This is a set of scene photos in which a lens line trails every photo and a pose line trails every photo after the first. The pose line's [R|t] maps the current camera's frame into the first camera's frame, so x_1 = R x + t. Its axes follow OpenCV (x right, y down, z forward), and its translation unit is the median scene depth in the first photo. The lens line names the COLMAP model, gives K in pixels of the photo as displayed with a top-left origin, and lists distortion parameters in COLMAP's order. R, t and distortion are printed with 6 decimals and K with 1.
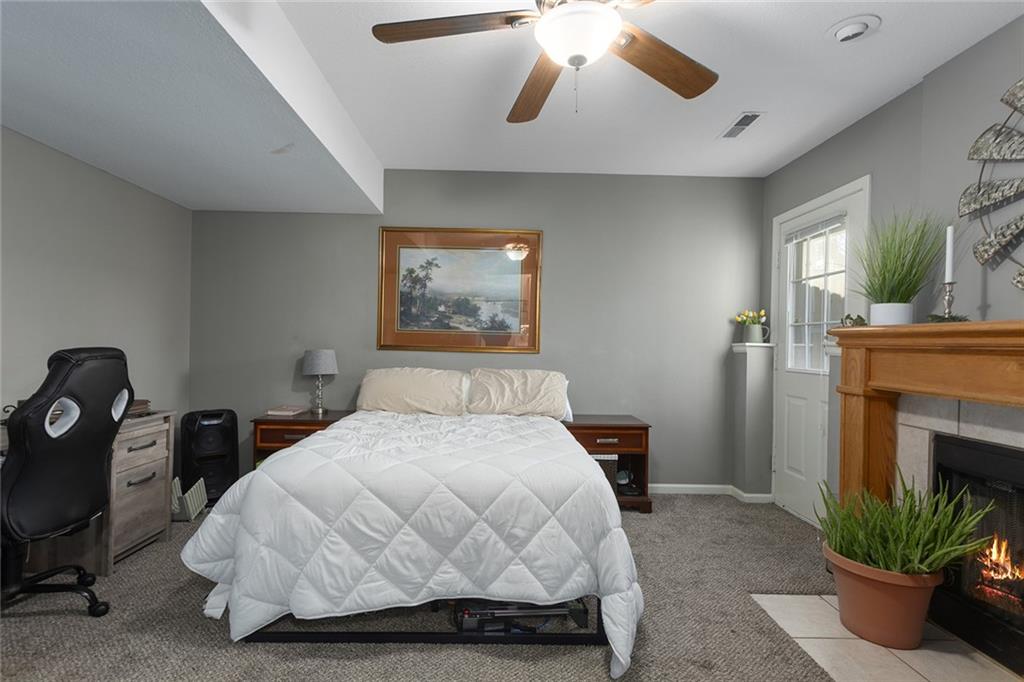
lens RADIAL K [[503.4, 0, 509.6], [0, 503.4, 340.3], [0, 0, 1]] dist [0.002753, -0.000104]
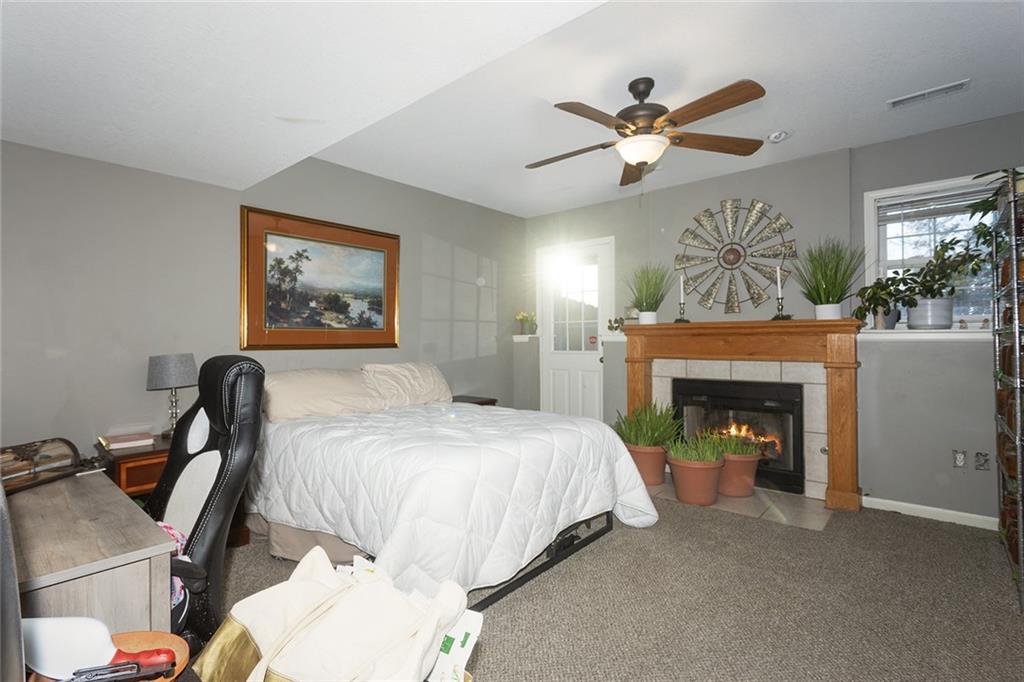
lens RADIAL K [[456.4, 0, 512.2], [0, 456.4, 339.2], [0, 0, 1]] dist [-0.000419, 0.000005]
pose [[0.670379, -0.021874, 0.741697, -0.521772], [0.016265, 0.999758, 0.014783, -0.004318], [-0.741841, 0.002154, 0.670572, 0.148764]]
